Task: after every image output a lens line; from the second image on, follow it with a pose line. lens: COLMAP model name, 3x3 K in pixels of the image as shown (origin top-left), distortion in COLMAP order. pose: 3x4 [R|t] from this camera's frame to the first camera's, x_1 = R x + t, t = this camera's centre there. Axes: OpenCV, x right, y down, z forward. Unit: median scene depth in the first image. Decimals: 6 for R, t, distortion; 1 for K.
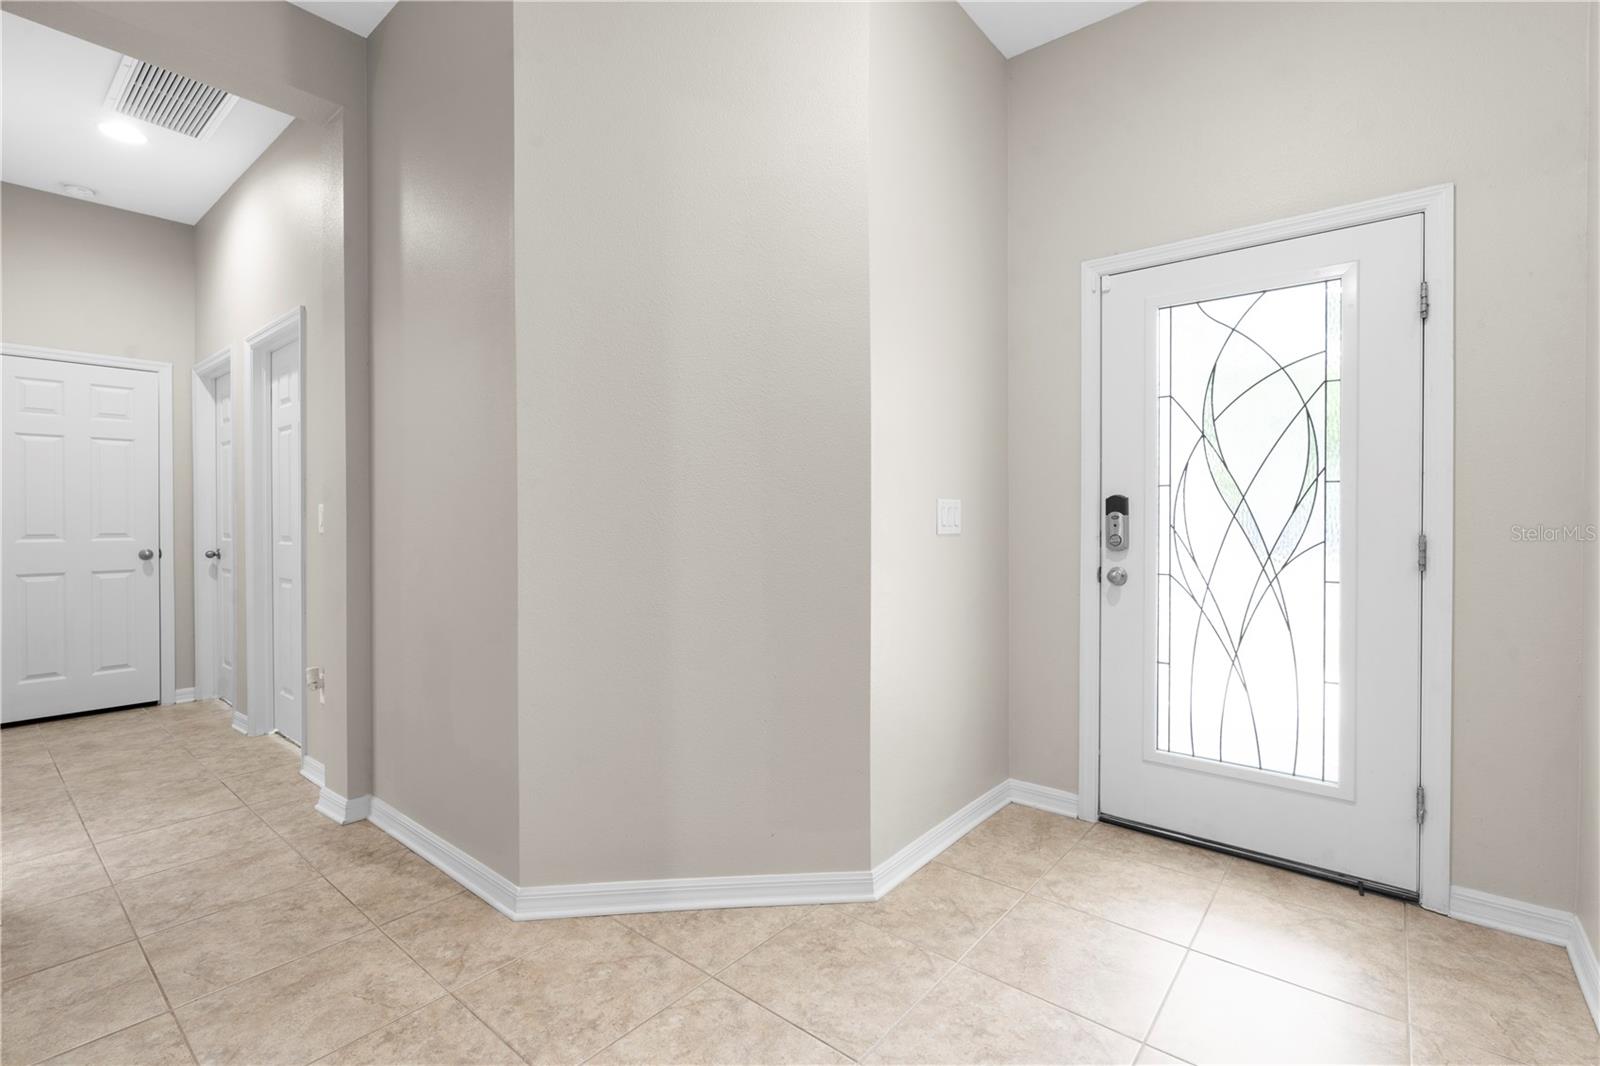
lens RADIAL K [[736.8, 0, 796.1], [0, 736.8, 518.1], [0, 0, 1]] dist [-0.000474, -0.000191]
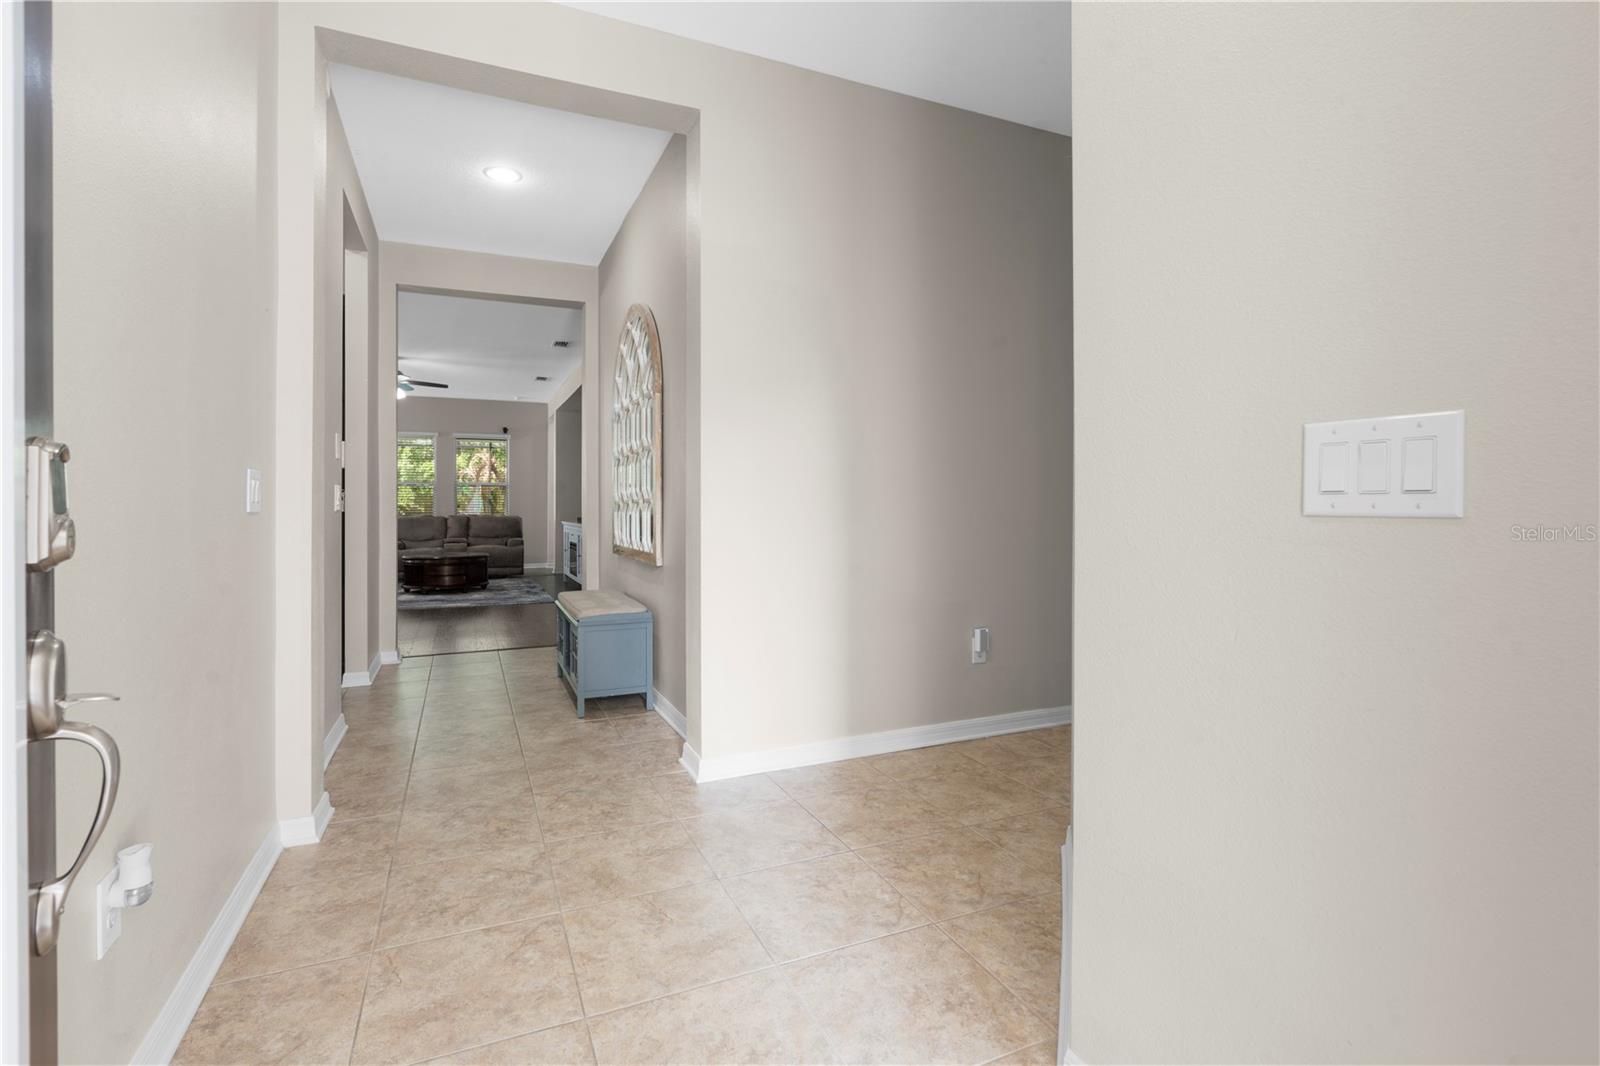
lens RADIAL K [[736.8, 0, 796.1], [0, 736.8, 518.1], [0, 0, 1]] dist [-0.000474, -0.000191]
pose [[-0.446541, 0.014171, -0.894651, 0.657942], [0.002253, 0.999889, 0.014714, 0.017422], [0.894760, 0.004555, -0.446524, 0.931087]]
